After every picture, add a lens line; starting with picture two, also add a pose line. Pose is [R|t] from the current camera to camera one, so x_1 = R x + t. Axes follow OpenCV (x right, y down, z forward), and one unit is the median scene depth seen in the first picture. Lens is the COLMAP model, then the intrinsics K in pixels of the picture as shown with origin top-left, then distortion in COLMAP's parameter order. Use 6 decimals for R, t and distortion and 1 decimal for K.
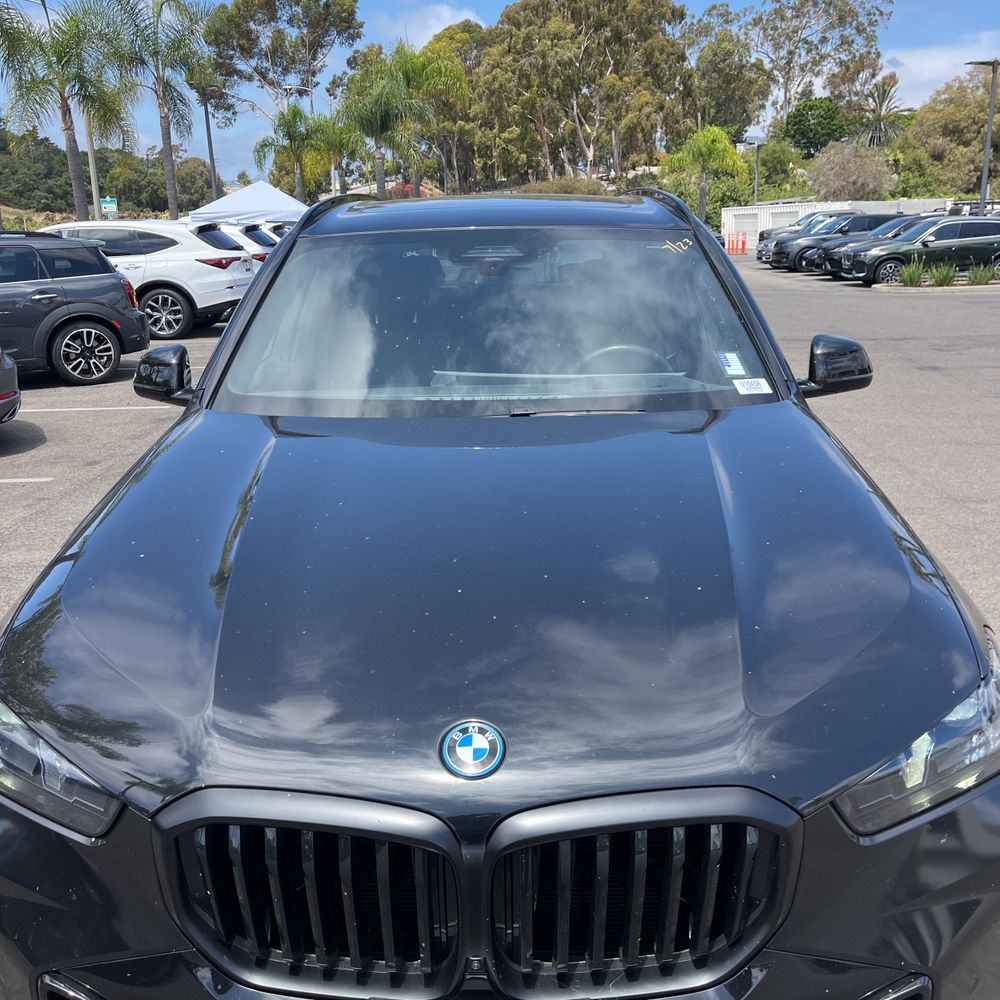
lens RADIAL K [[1002.4, 0, 500.7], [0, 1002.4, 503.5], [0, 0, 1]] dist [0.022969, 0.000000]
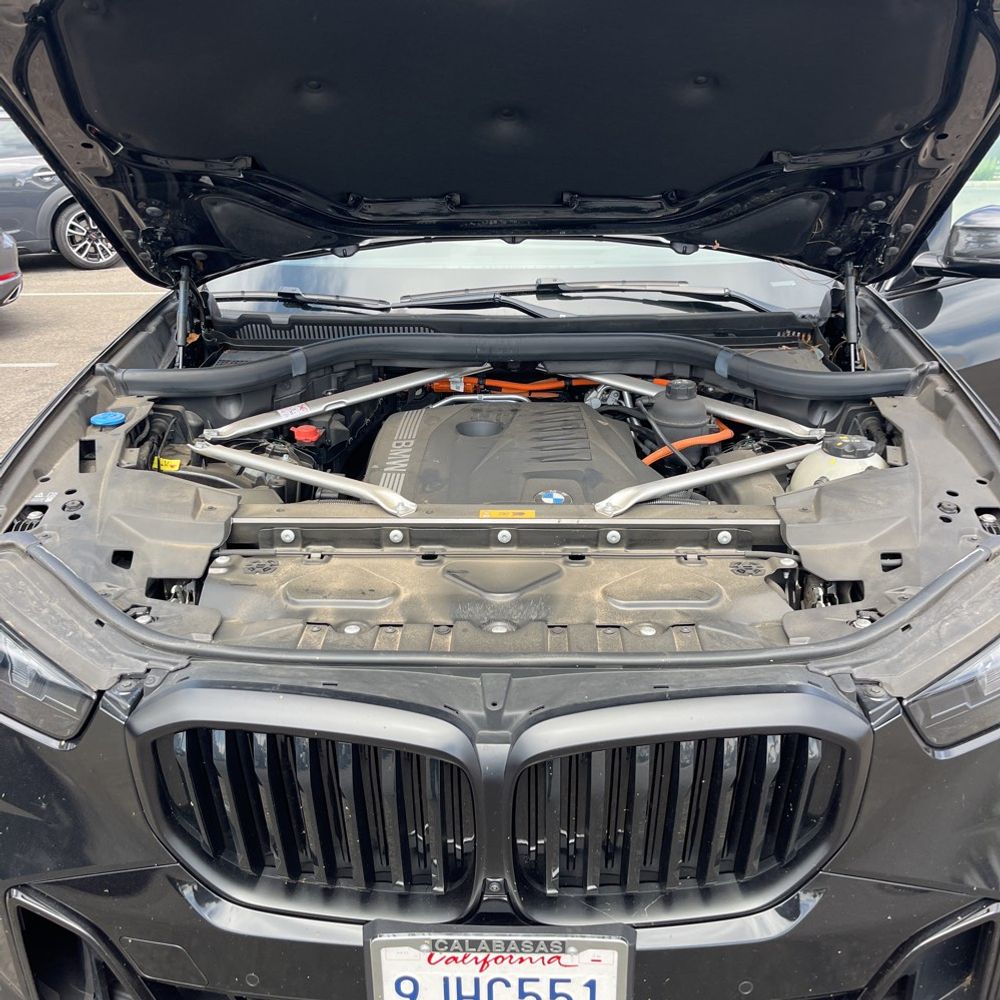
lens RADIAL K [[1002.4, 0, 500.5], [0, 1002.4, 494.5], [0, 0, 1]] dist [0.022969, 0.000000]
pose [[0.999734, 0.007343, -0.021872, -0.002743], [-0.005344, 0.995918, 0.090109, 0.034753], [0.022444, -0.089968, 0.995692, 0.146919]]
